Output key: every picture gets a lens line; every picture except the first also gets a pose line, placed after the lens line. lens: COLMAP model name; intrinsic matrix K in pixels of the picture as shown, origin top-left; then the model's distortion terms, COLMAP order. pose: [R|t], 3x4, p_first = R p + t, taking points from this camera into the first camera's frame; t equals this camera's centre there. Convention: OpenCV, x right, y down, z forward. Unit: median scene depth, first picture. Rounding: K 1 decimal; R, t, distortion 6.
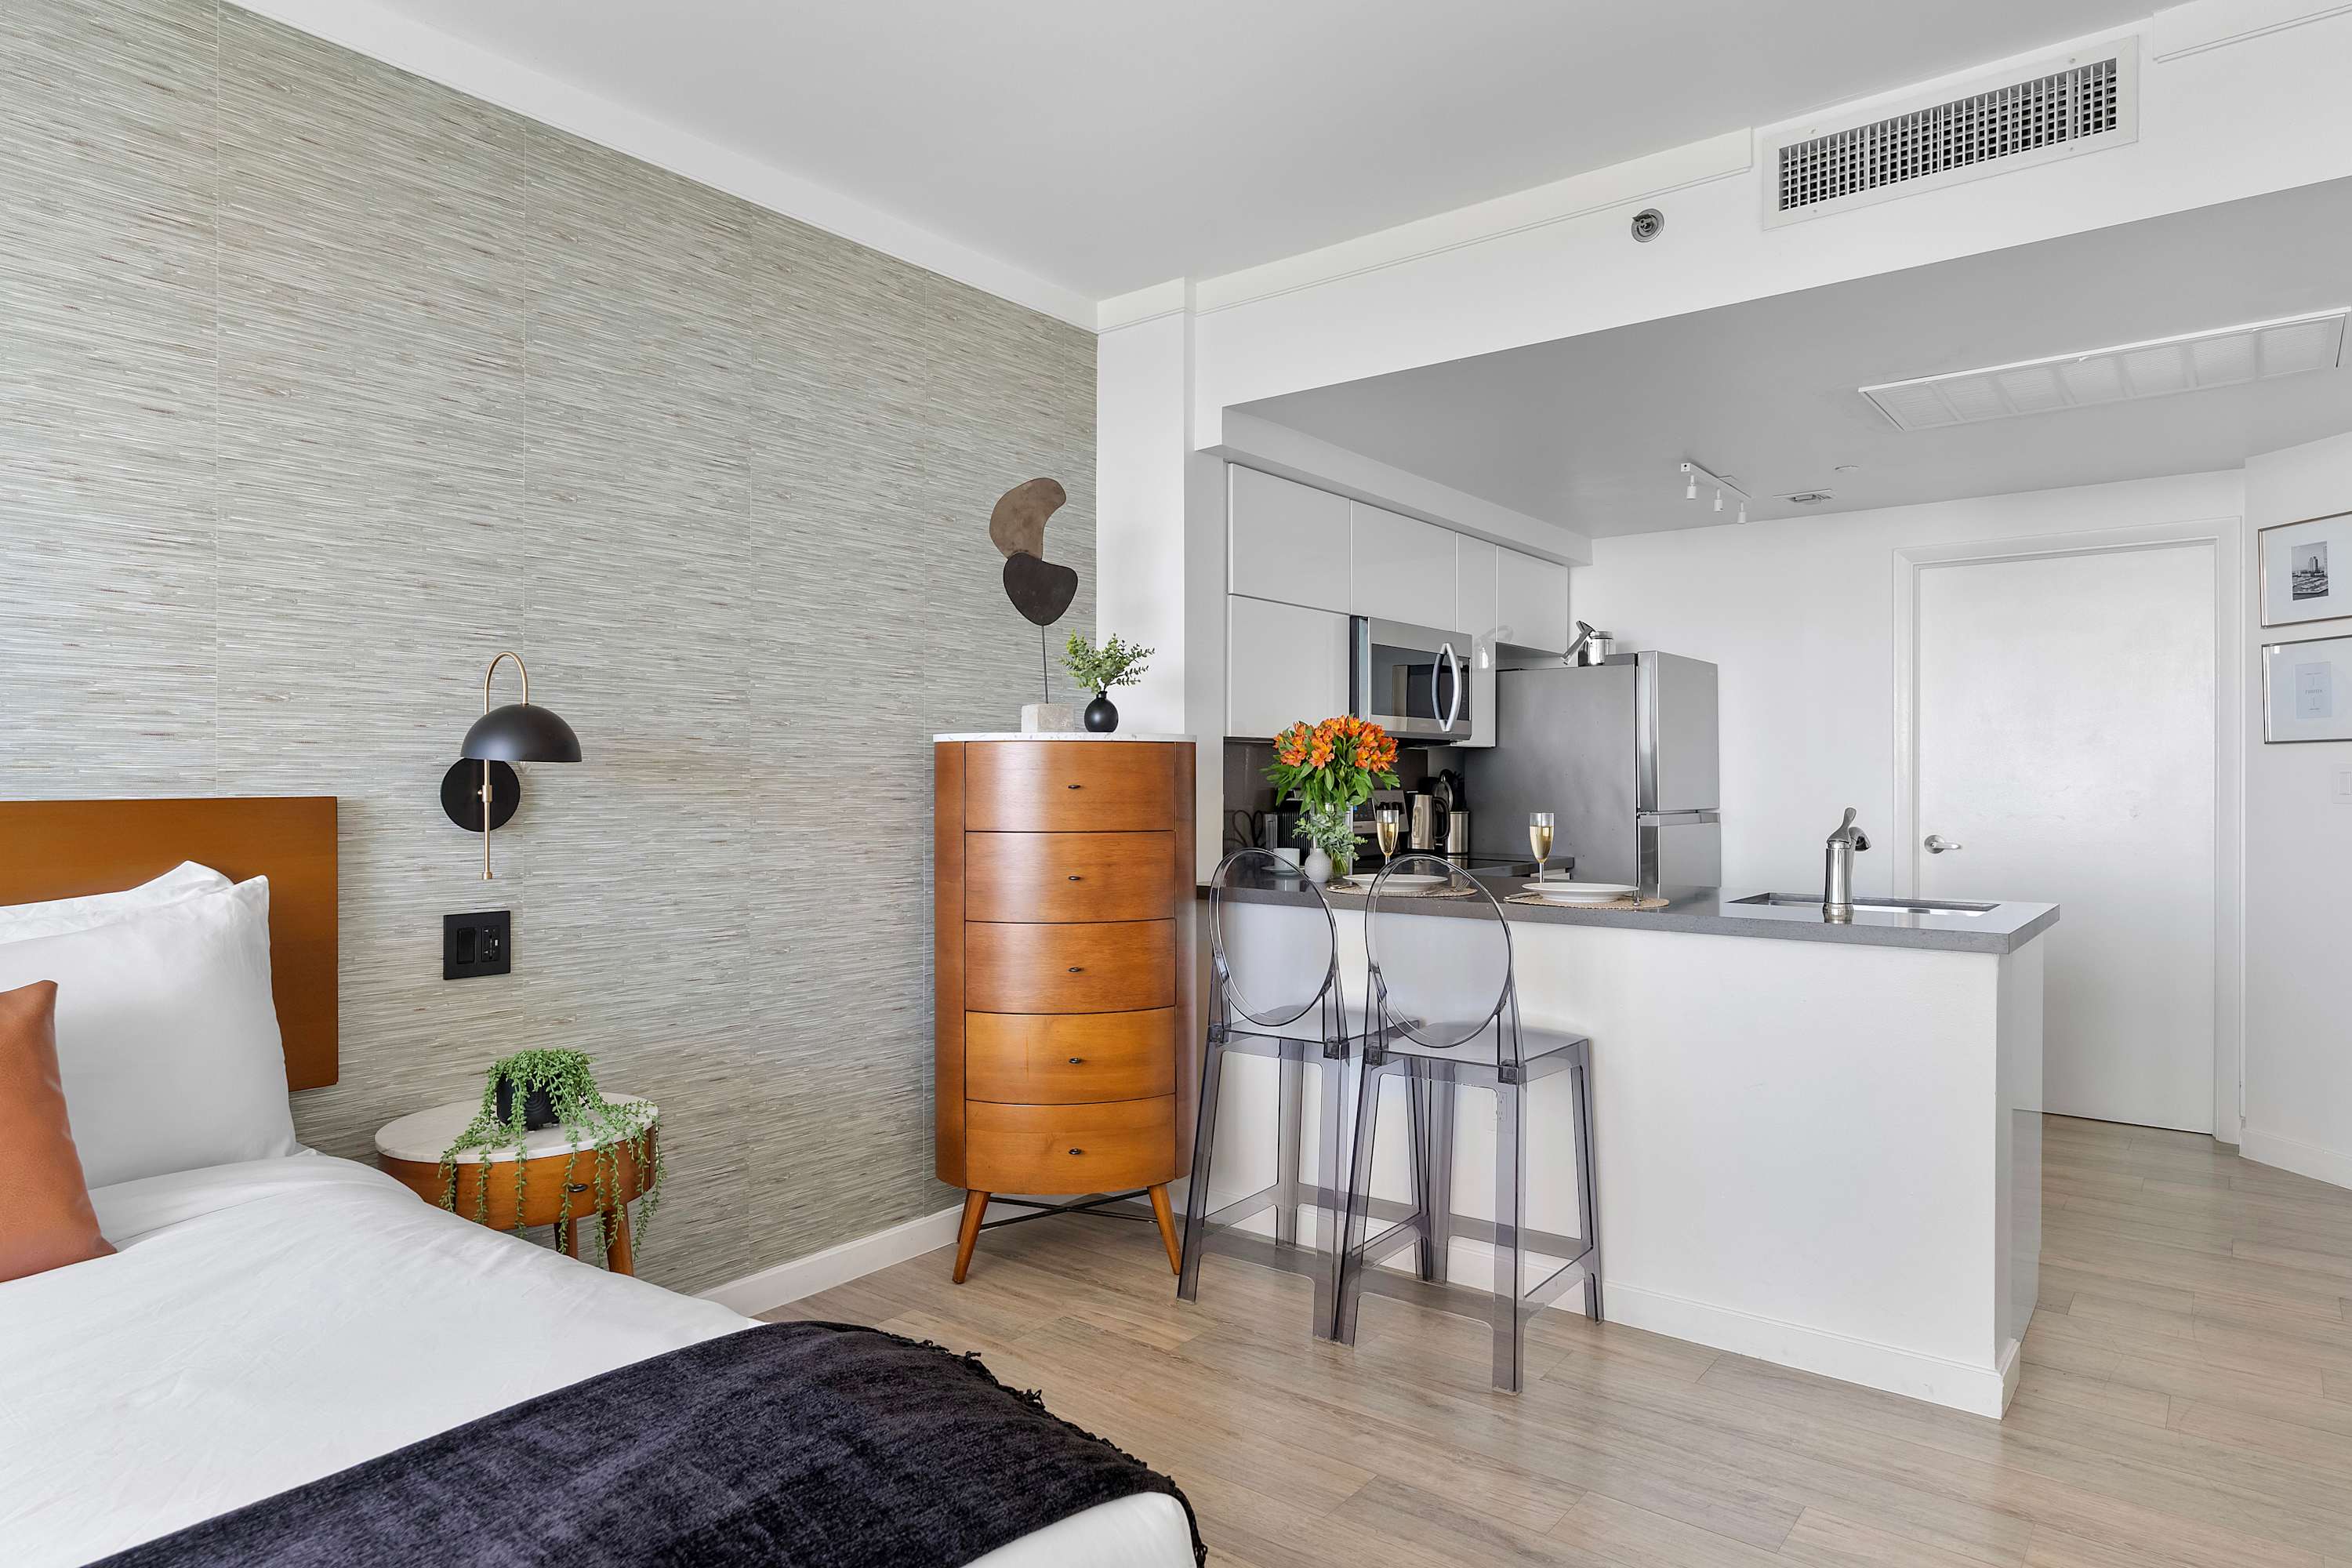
lens RADIAL K [[1368.2, 0, 1173.7], [0, 1368.2, 774.4], [0, 0, 1]] dist [-0.001192, 0.000230]
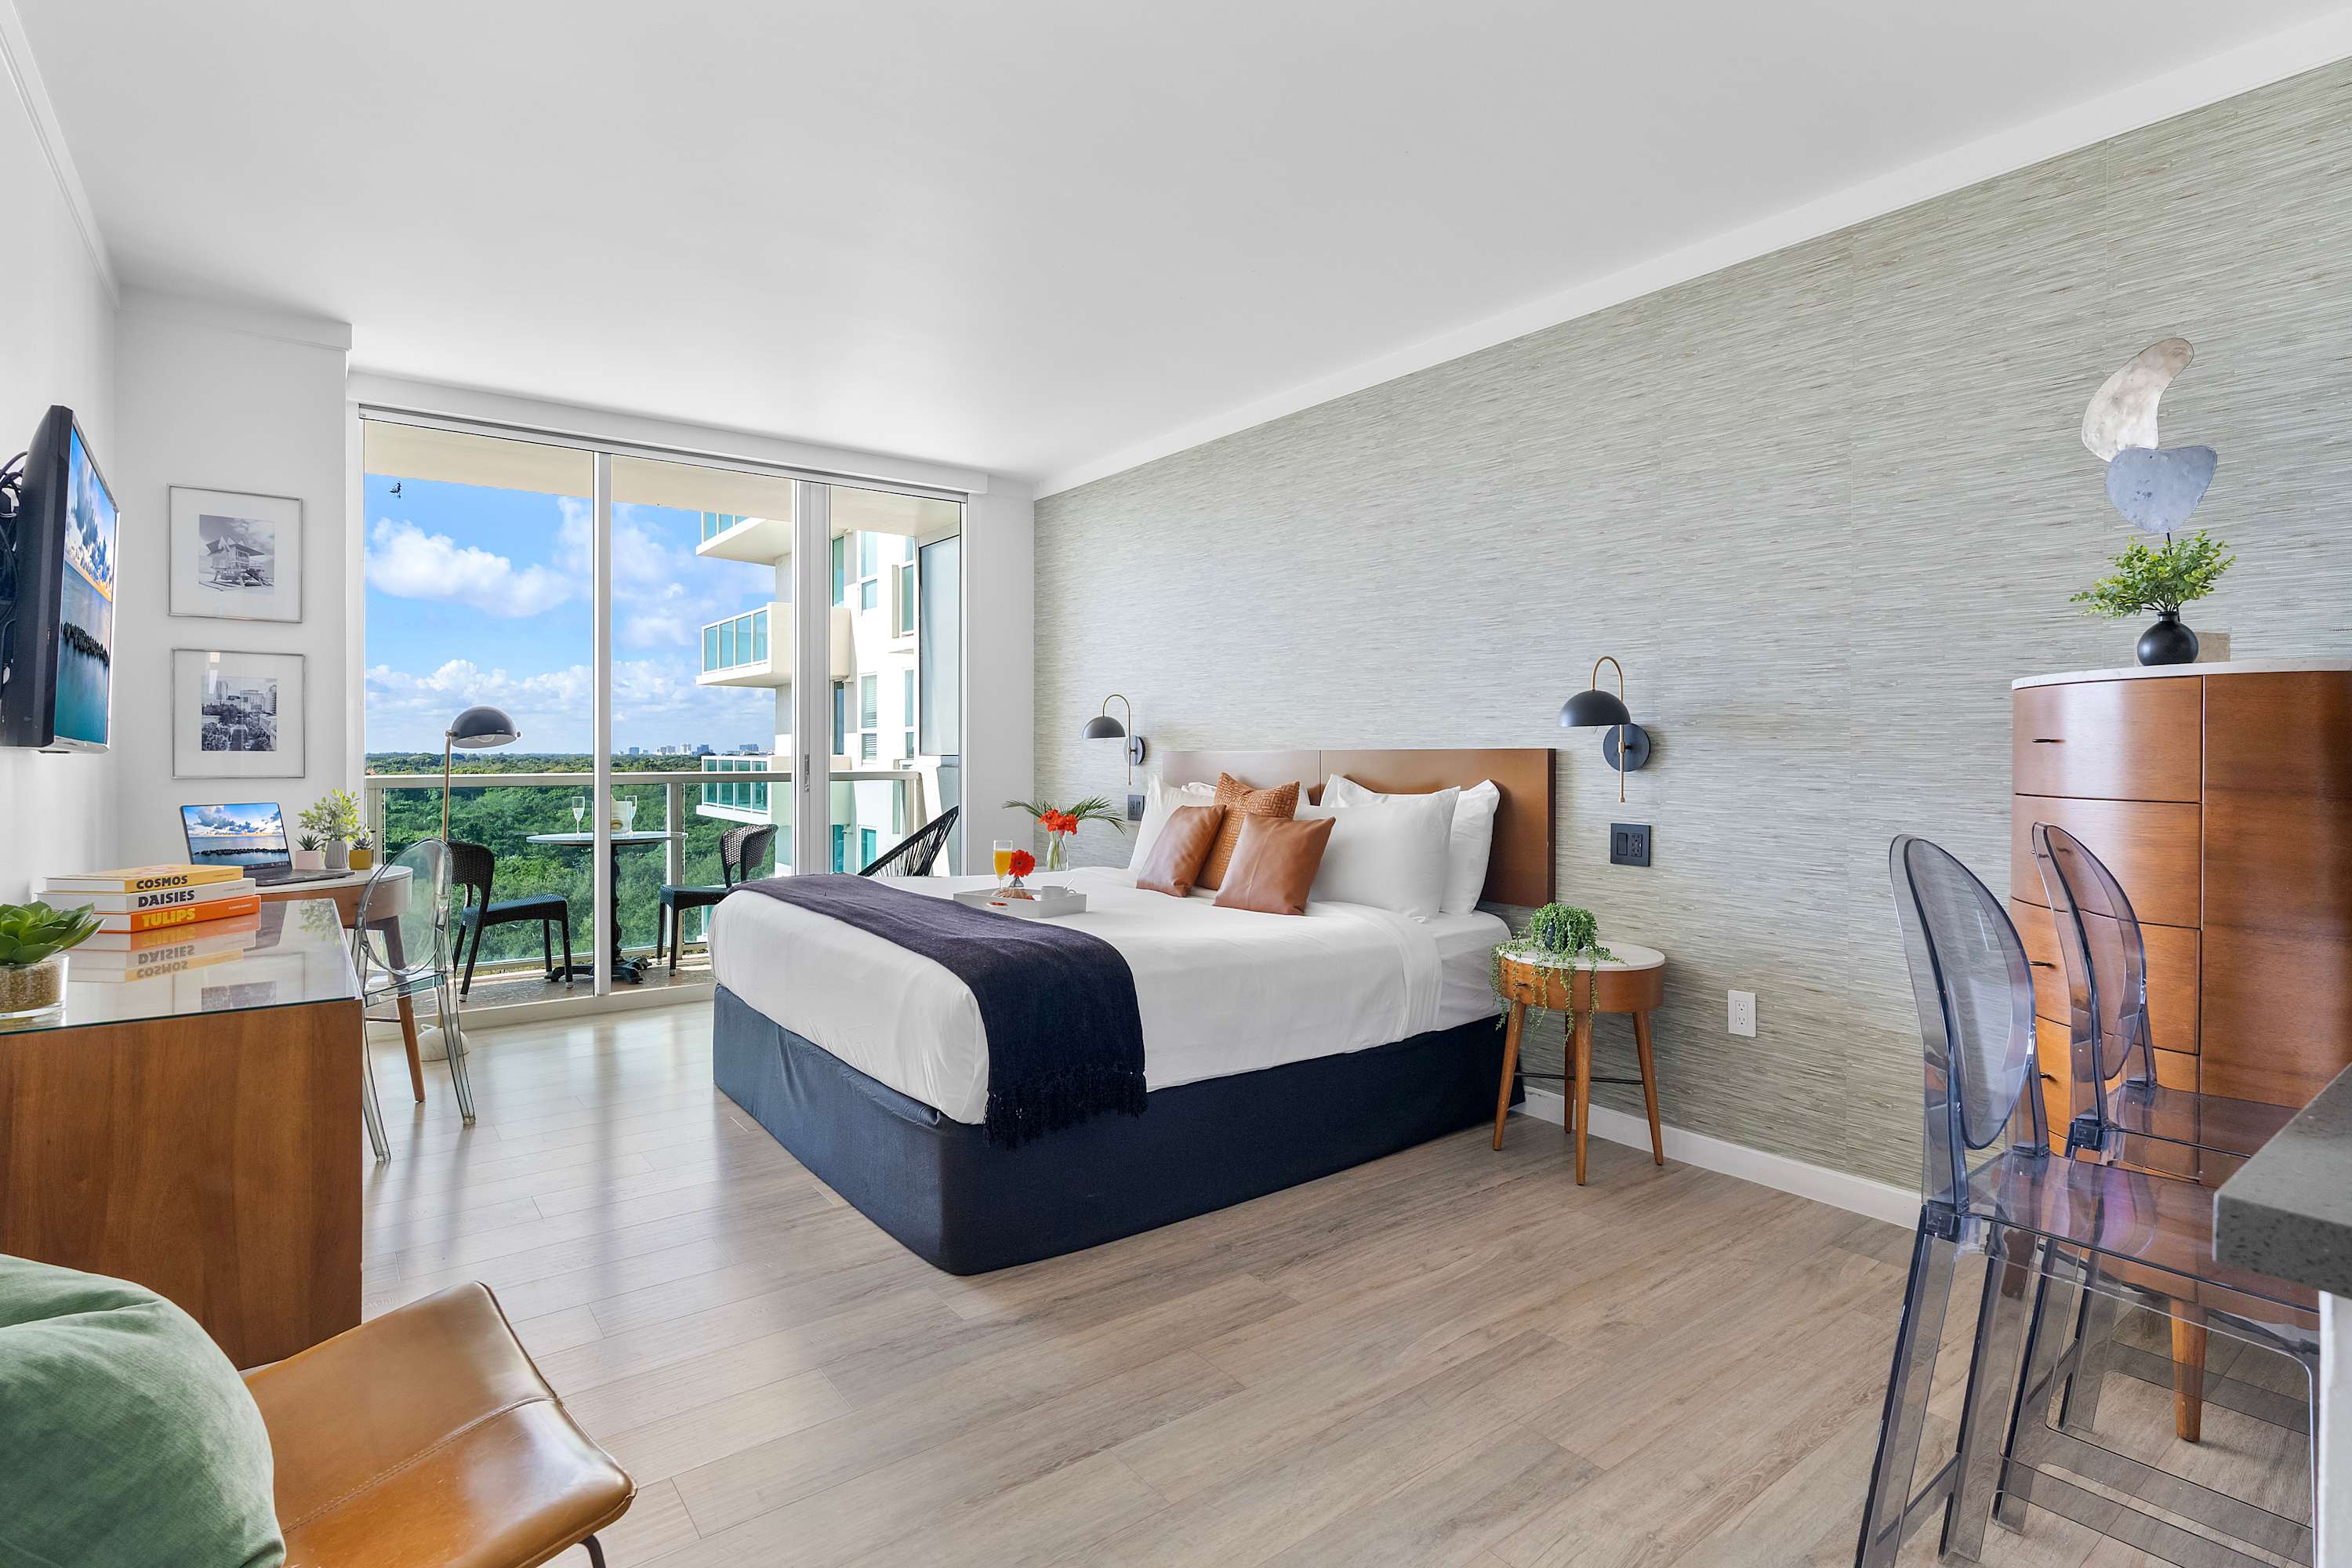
lens RADIAL K [[1146.9, 0, 1177.8], [0, 1146.9, 759.7], [0, 0, 1]] dist [-0.002782, 0.001146]
pose [[-0.242903, 0.004871, -0.970038, 0.862831], [-0.000608, 0.999986, 0.005174, 0.020919], [0.970051, 0.001846, -0.242896, 0.800685]]
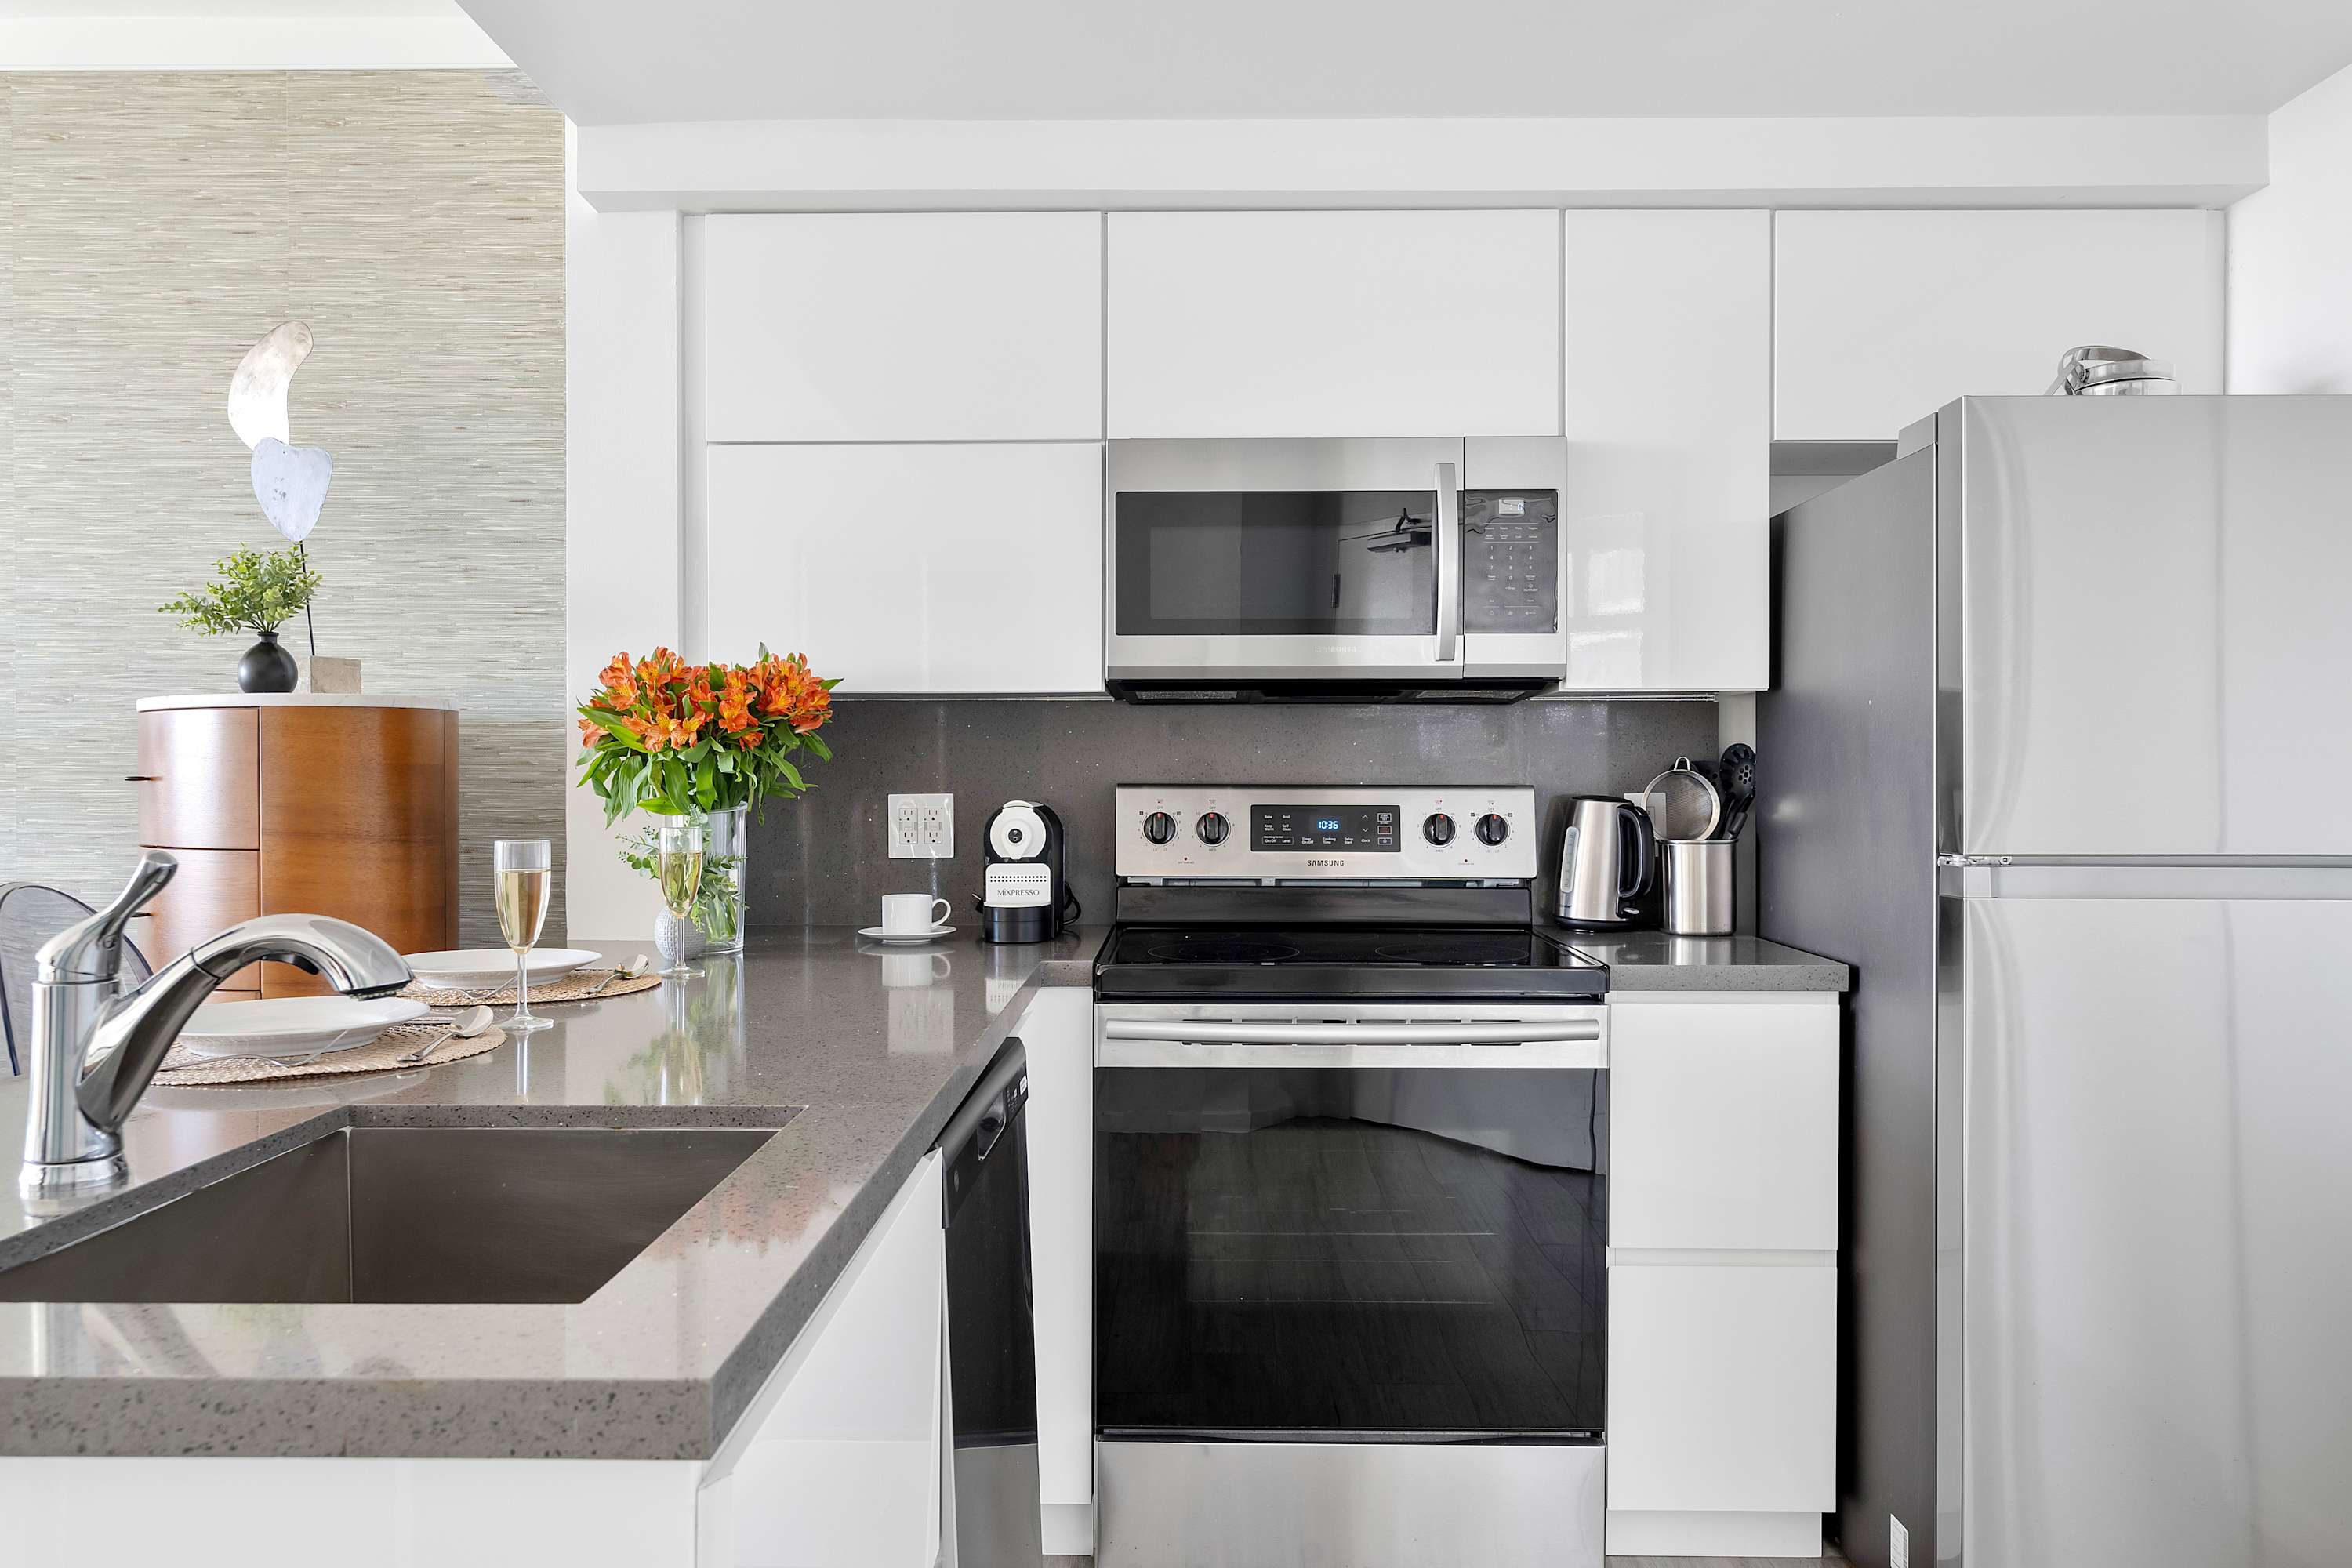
lens RADIAL K [[1638.7, 0, 1176.0], [0, 1638.7, 784.0], [0, 0, 1]] dist [-0.000594, 0.004045]
pose [[0.613651, 0.002478, -0.789573, 1.052056], [0.004471, 0.999968, 0.006613, 0.010720], [0.789565, -0.007588, 0.613620, 1.095194]]
